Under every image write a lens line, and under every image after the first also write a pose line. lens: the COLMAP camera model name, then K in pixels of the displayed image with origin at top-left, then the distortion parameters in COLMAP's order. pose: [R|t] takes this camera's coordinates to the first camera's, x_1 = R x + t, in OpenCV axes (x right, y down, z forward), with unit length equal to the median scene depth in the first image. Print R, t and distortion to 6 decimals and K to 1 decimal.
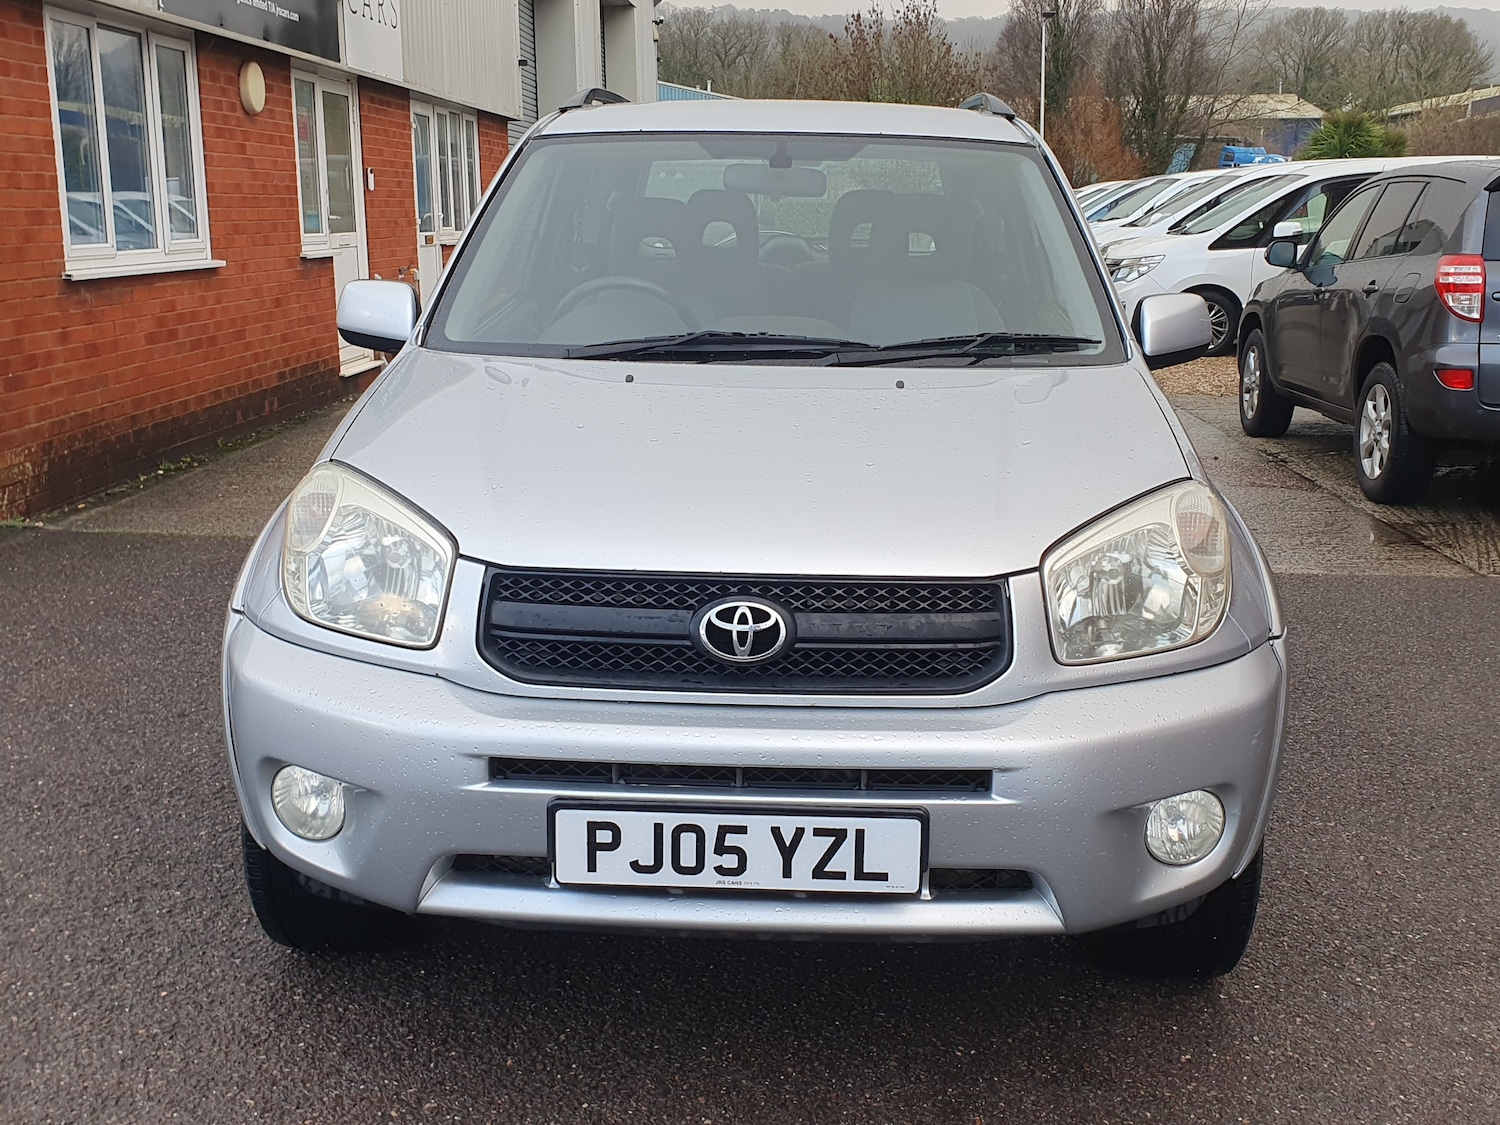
lens RADIAL K [[1699.4, 0, 756.7], [0, 1699.4, 556.5], [0, 0, 1]] dist [0.148161, -0.438514]
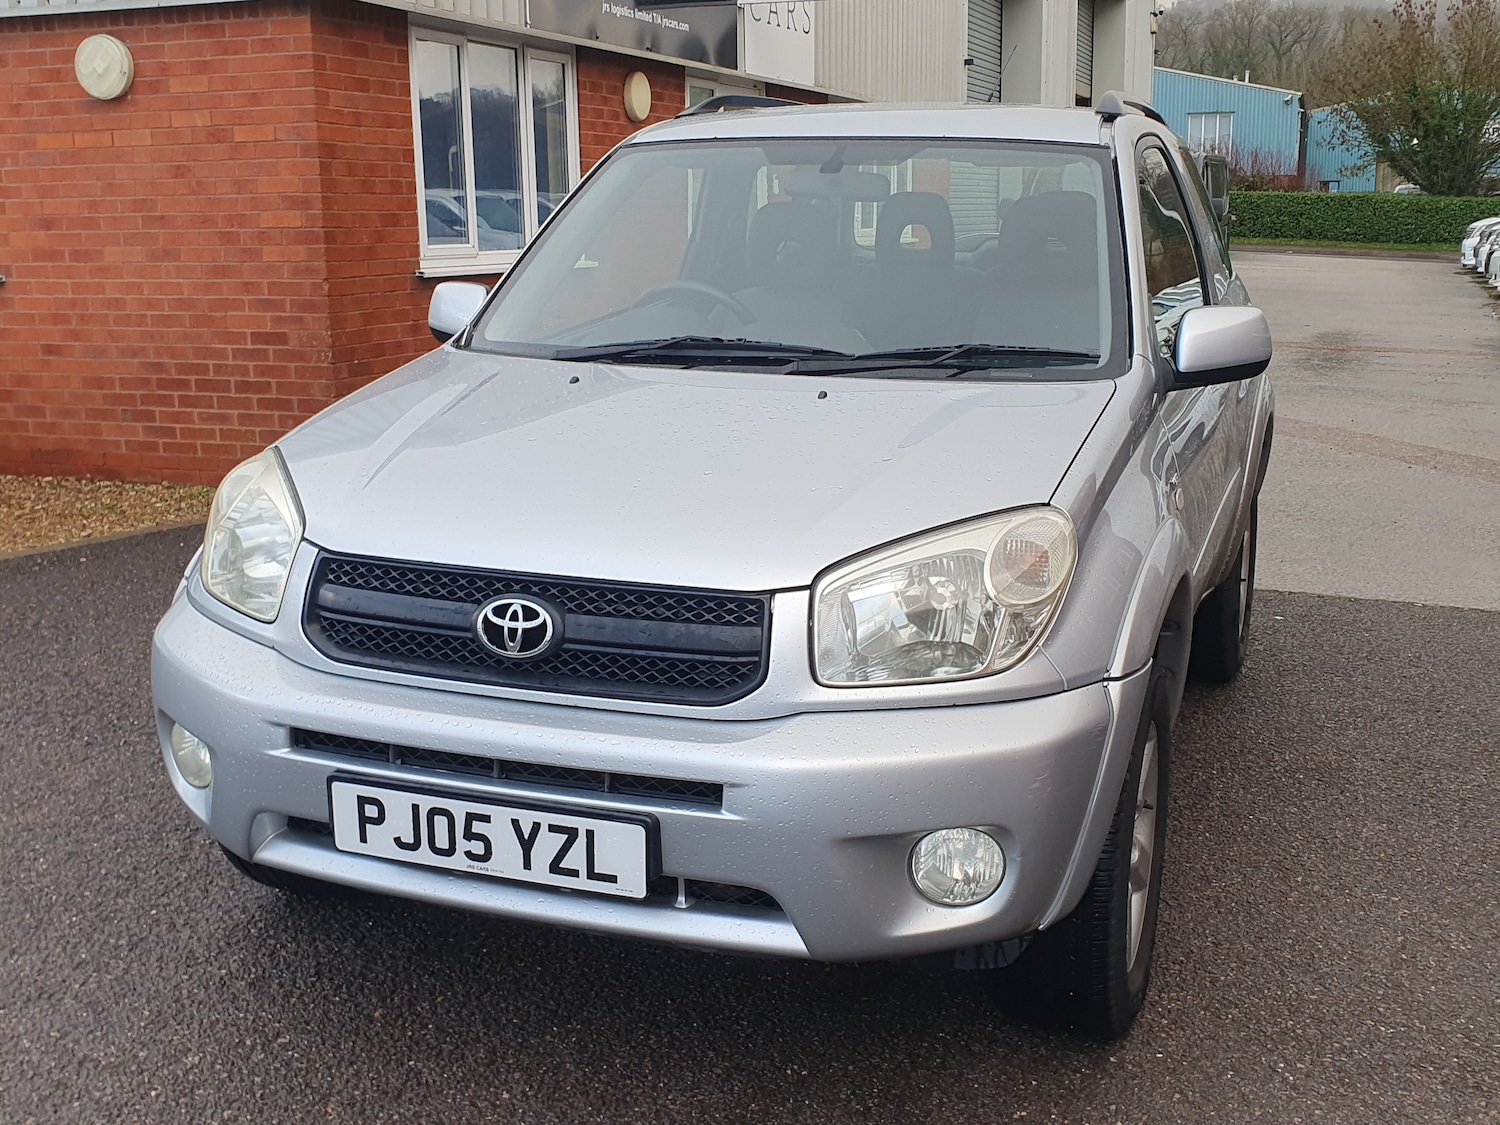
lens RADIAL K [[1699.4, 0, 756.7], [0, 1699.4, 556.5], [0, 0, 1]] dist [0.148161, -0.438514]
pose [[0.948979, 0.061259, -0.309331, 0.450082], [-0.060600, 0.998093, 0.011748, -0.020424], [0.309461, 0.007597, 0.950882, 0.059885]]
